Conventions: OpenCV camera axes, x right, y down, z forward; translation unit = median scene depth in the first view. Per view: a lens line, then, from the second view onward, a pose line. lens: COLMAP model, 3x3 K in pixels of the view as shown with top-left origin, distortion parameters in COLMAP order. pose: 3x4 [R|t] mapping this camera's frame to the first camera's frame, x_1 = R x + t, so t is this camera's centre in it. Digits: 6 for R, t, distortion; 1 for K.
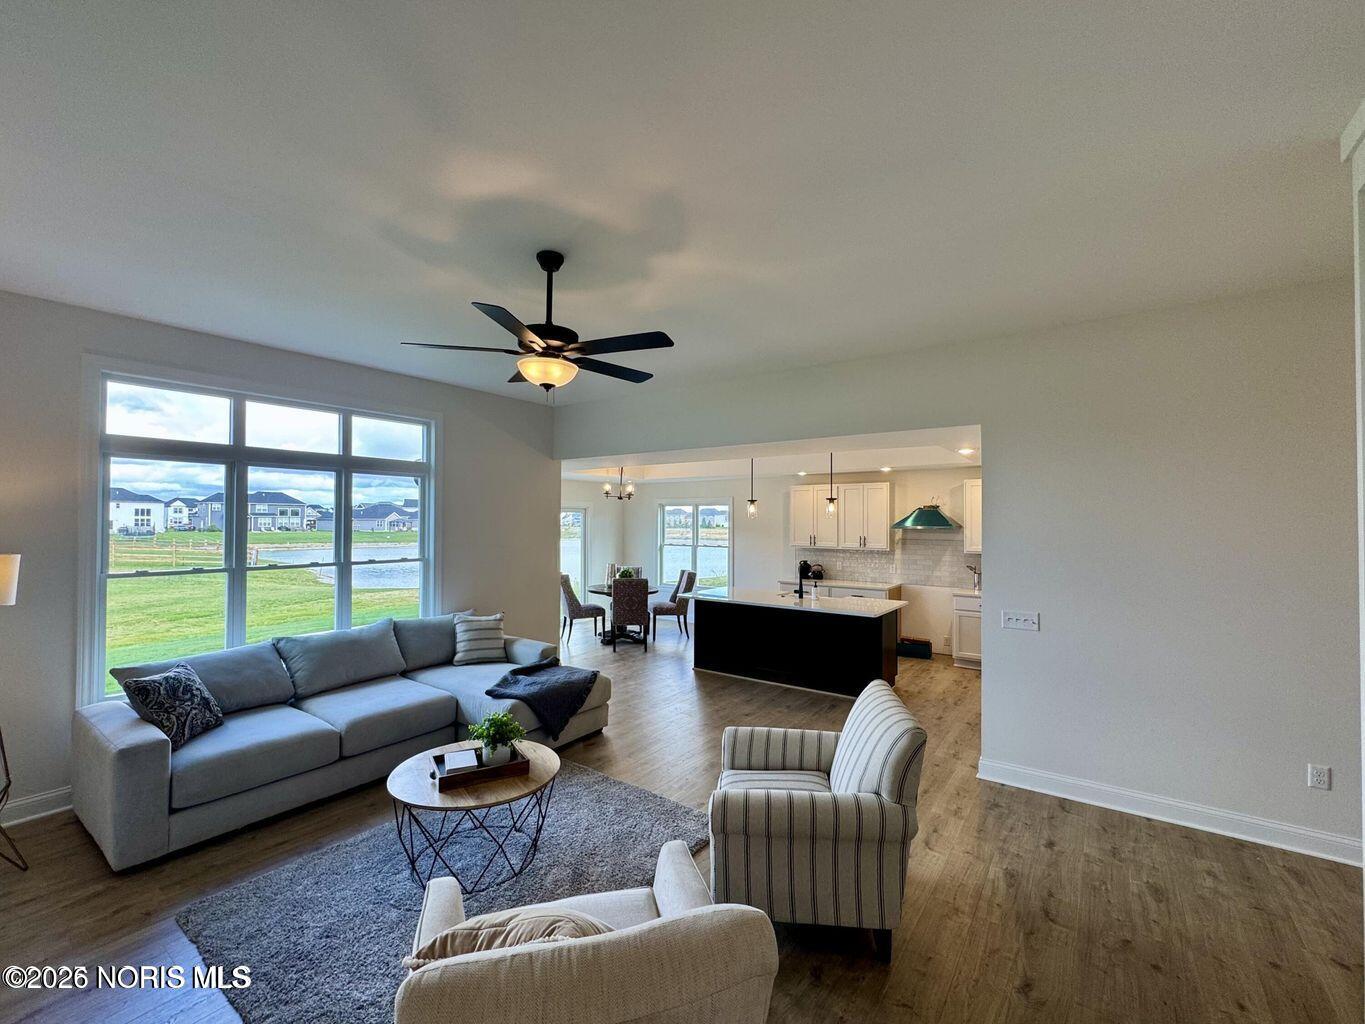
lens RADIAL K [[579.5, 0, 678.5], [0, 579.5, 514.8], [0, 0, 1]] dist [-0.001668, 0.000093]
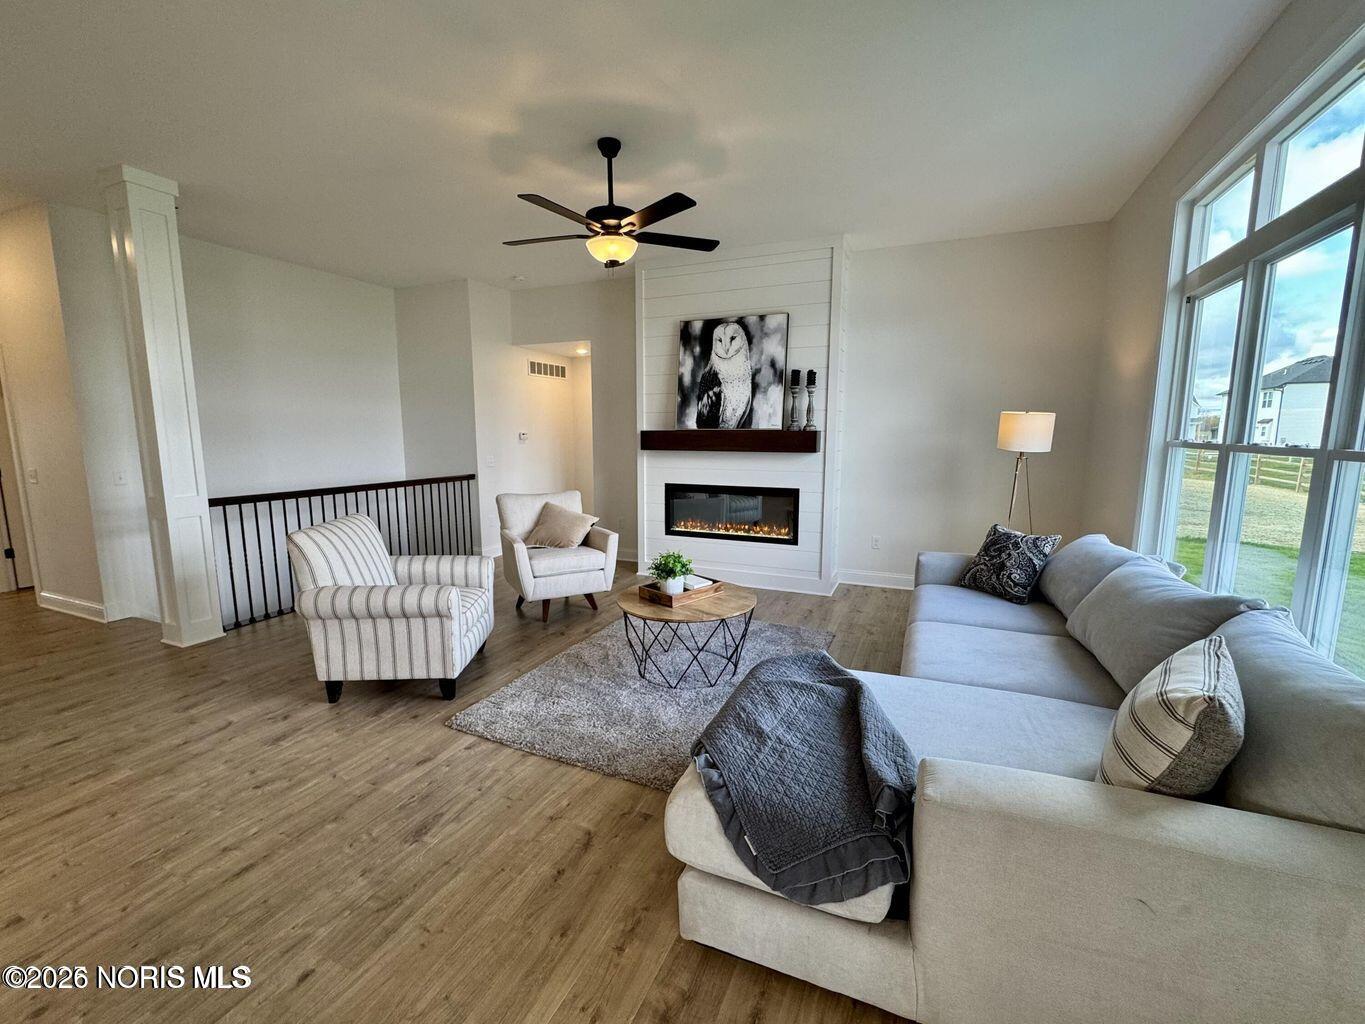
lens RADIAL K [[579.5, 0, 680.2], [0, 579.5, 512.4], [0, 0, 1]] dist [-0.001668, 0.000093]
pose [[-0.976751, 0.026888, -0.212683, -0.035699], [-0.001209, 0.991396, 0.130888, 0.046443], [0.214373, 0.128102, -0.968315, 0.828991]]
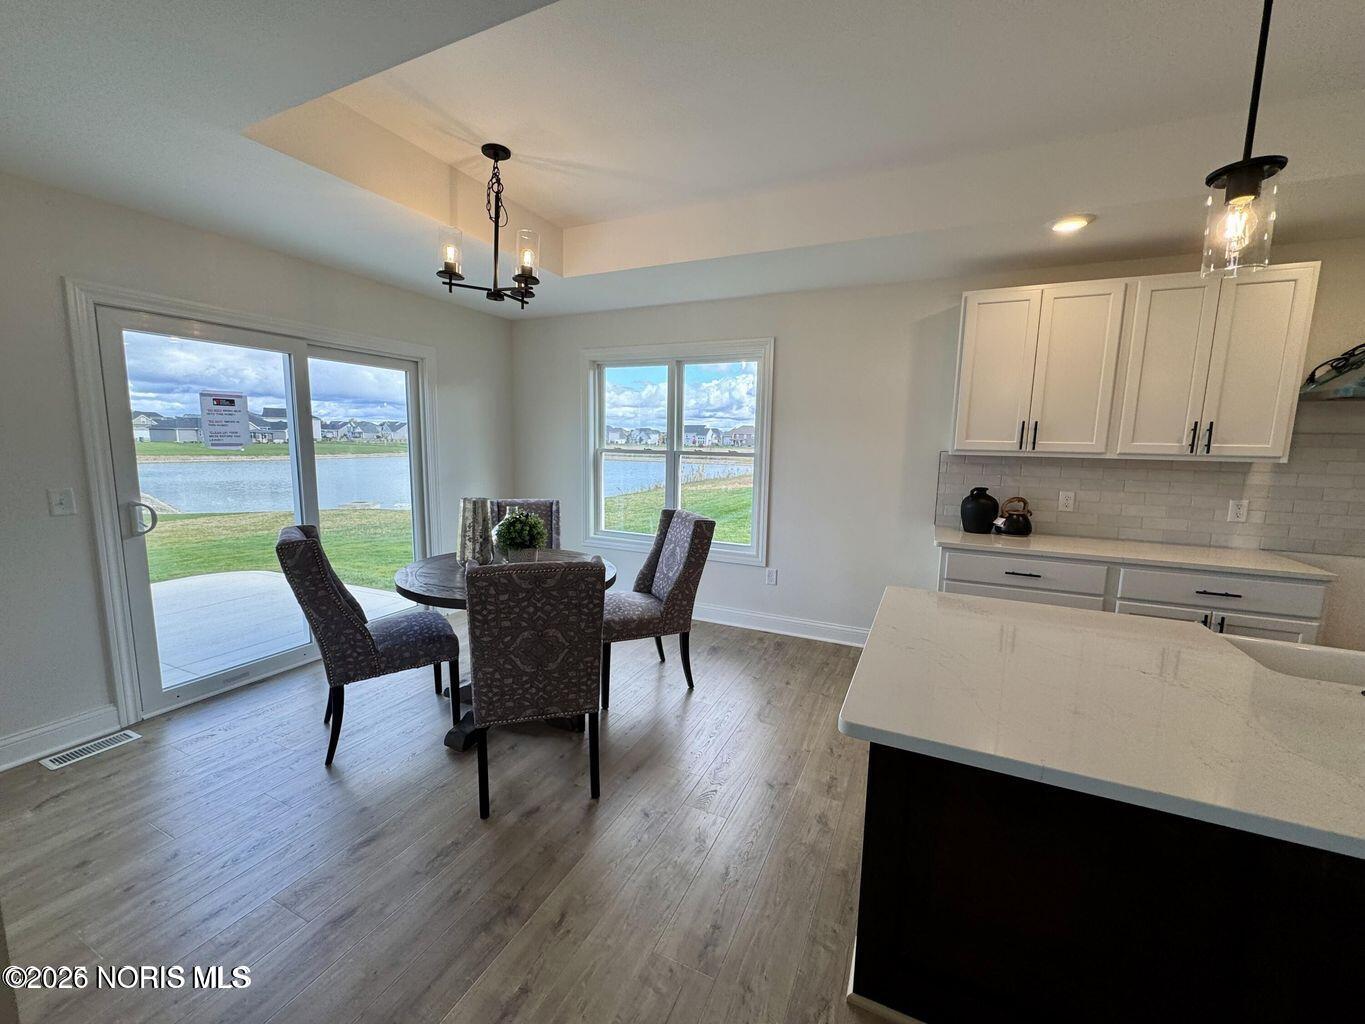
lens RADIAL K [[542.8, 0, 680.0], [0, 542.8, 510.8], [0, 0, 1]] dist [-0.002441, 0.000564]
pose [[0.981234, -0.012723, 0.192402, -0.067531], [-0.014900, 0.989834, 0.141445, 0.050869], [-0.192246, -0.141658, 0.971069, 0.762840]]
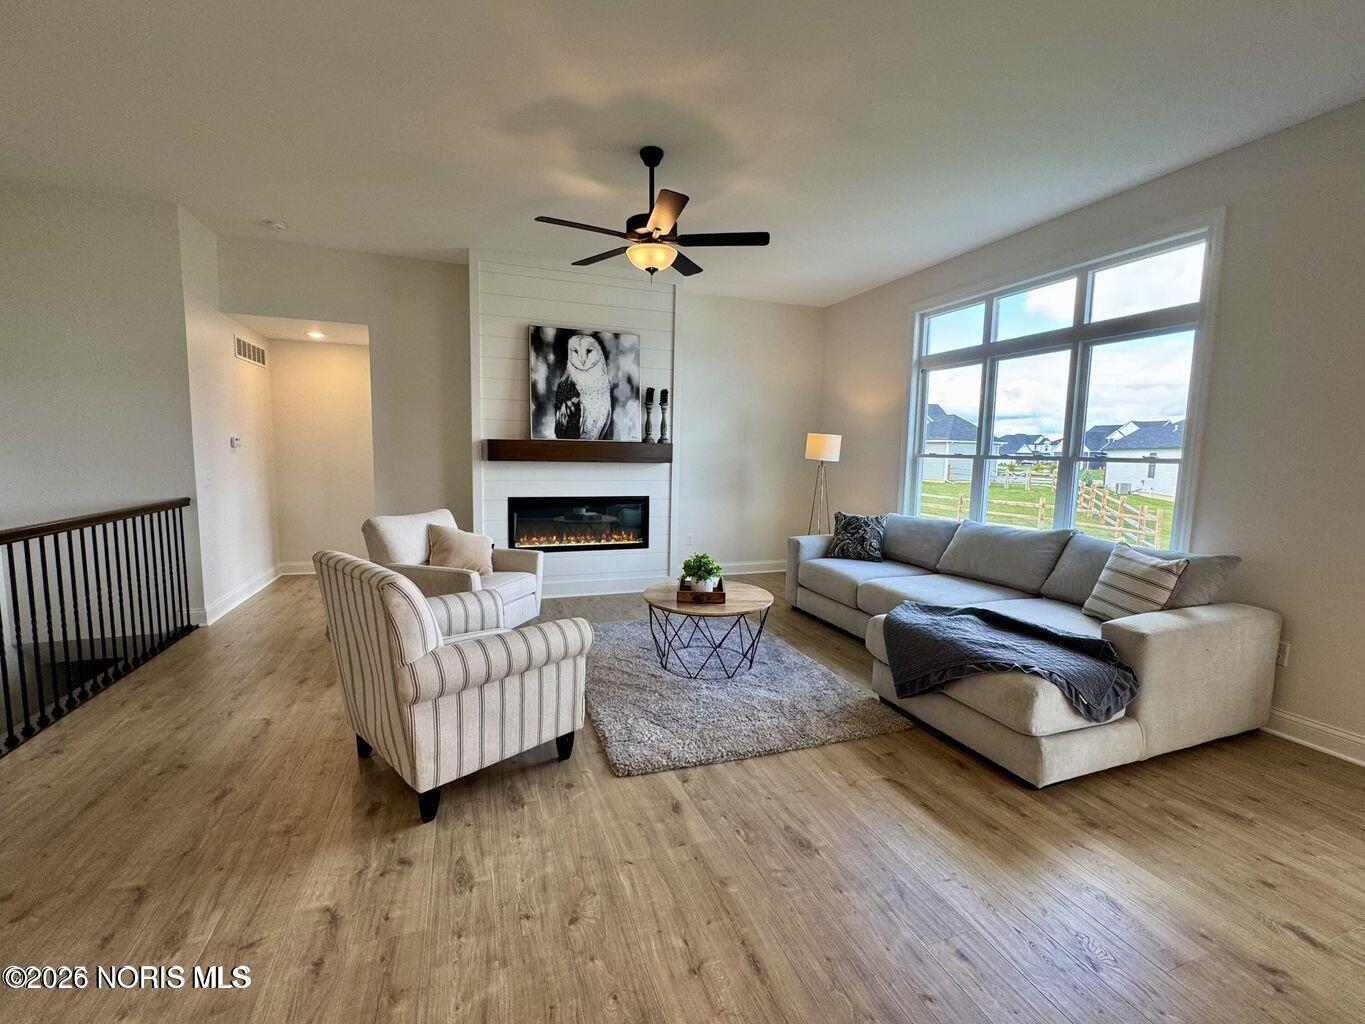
lens RADIAL K [[579.5, 0, 679.7], [0, 579.5, 512.8], [0, 0, 1]] dist [-0.001668, 0.000093]
pose [[-0.556179, 0.073957, -0.827765, 0.278478], [-0.012715, 0.995159, 0.097456, 0.056023], [0.830965, 0.064728, -0.552546, 0.641742]]
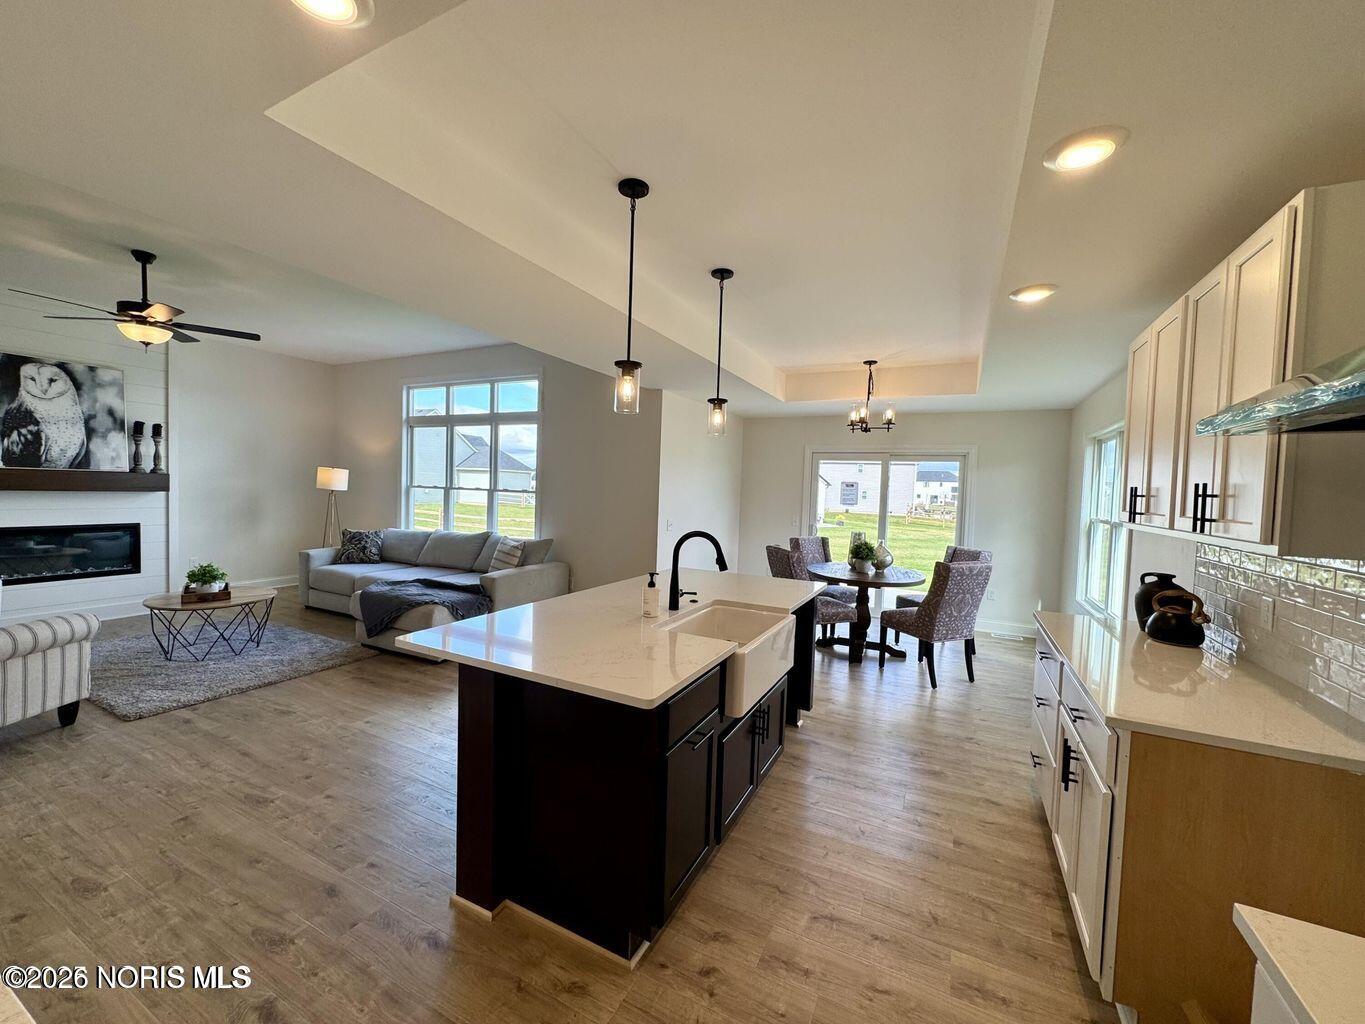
lens RADIAL K [[542.8, 0, 680.7], [0, 542.8, 510.9], [0, 0, 1]] dist [-0.002441, 0.000564]
pose [[0.161732, 0.044399, -0.985835, 0.518686], [-0.022734, 0.998890, 0.041257, 0.044869], [0.986573, 0.015740, 0.162561, 0.795945]]
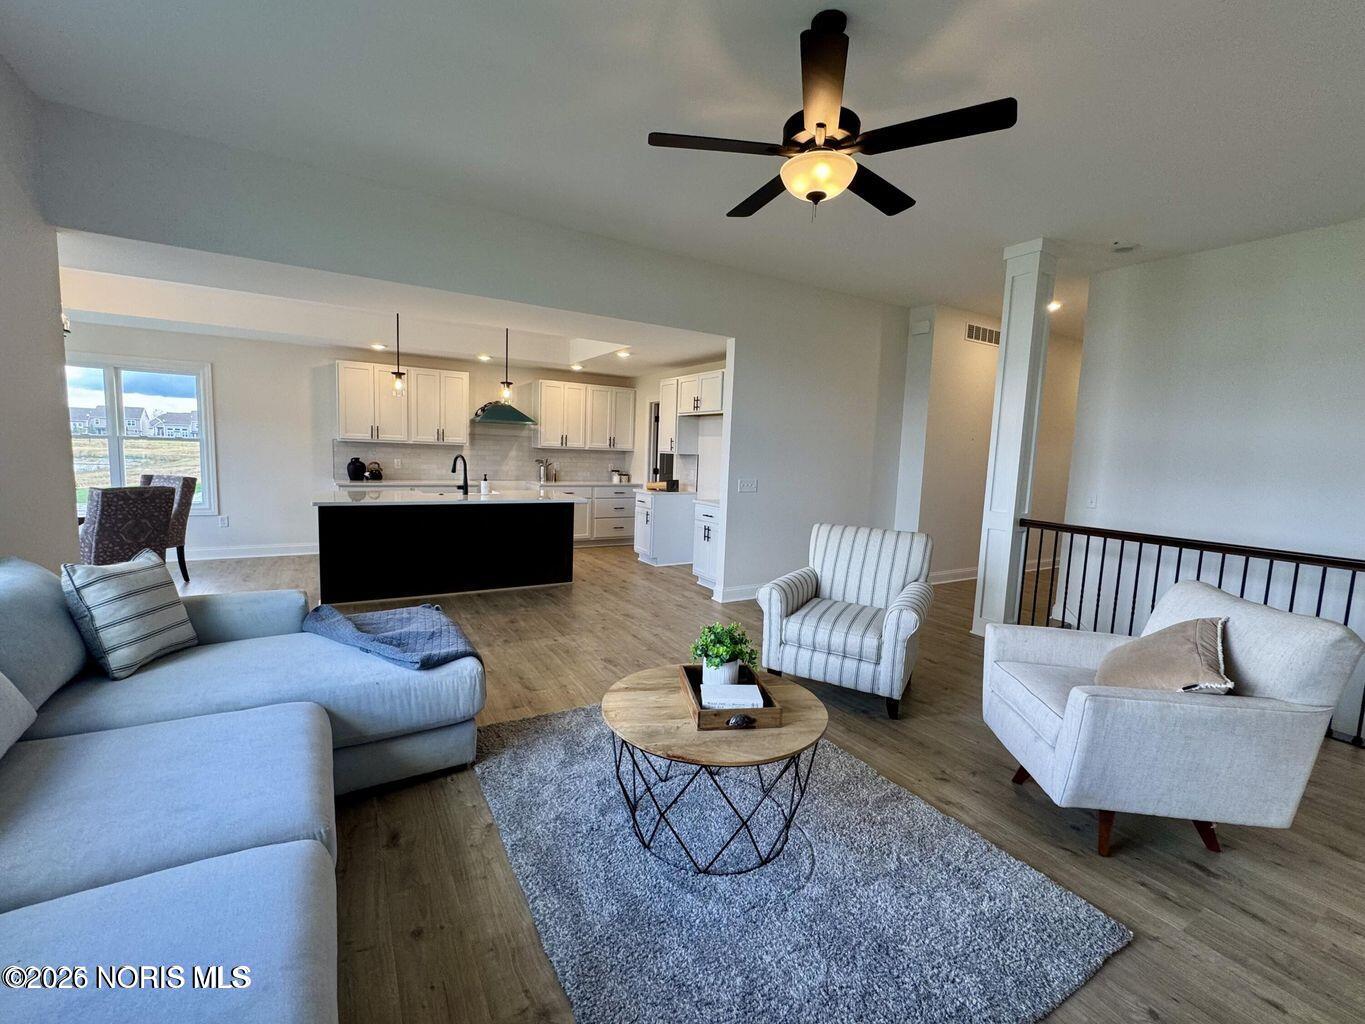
lens RADIAL K [[579.5, 0, 681.0], [0, 579.5, 509.3], [0, 0, 1]] dist [-0.001668, 0.000093]
pose [[0.388607, -0.083855, 0.917580, -0.397823], [-0.045990, 0.992844, 0.110211, 0.046325], [-0.920255, -0.085028, 0.381969, 0.308293]]
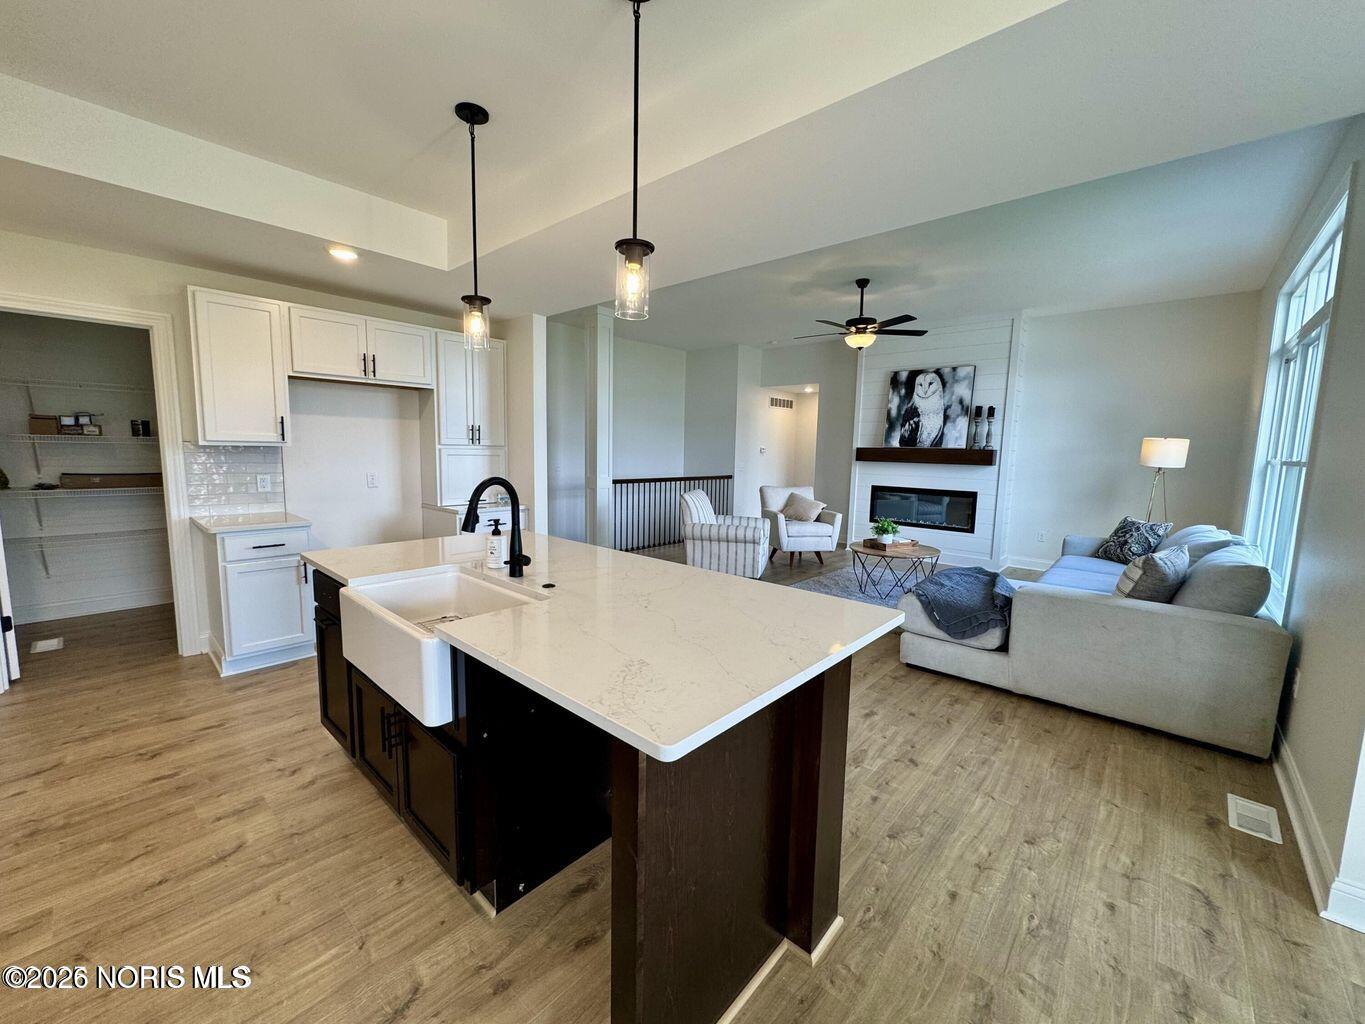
lens RADIAL K [[542.8, 0, 679.7], [0, 542.8, 511.0], [0, 0, 1]] dist [-0.002441, 0.000564]
pose [[-0.994435, -0.036138, 0.098960, 0.070589], [-0.025521, 0.993983, 0.106519, 0.057697], [-0.102214, 0.103401, -0.989374, 1.110206]]
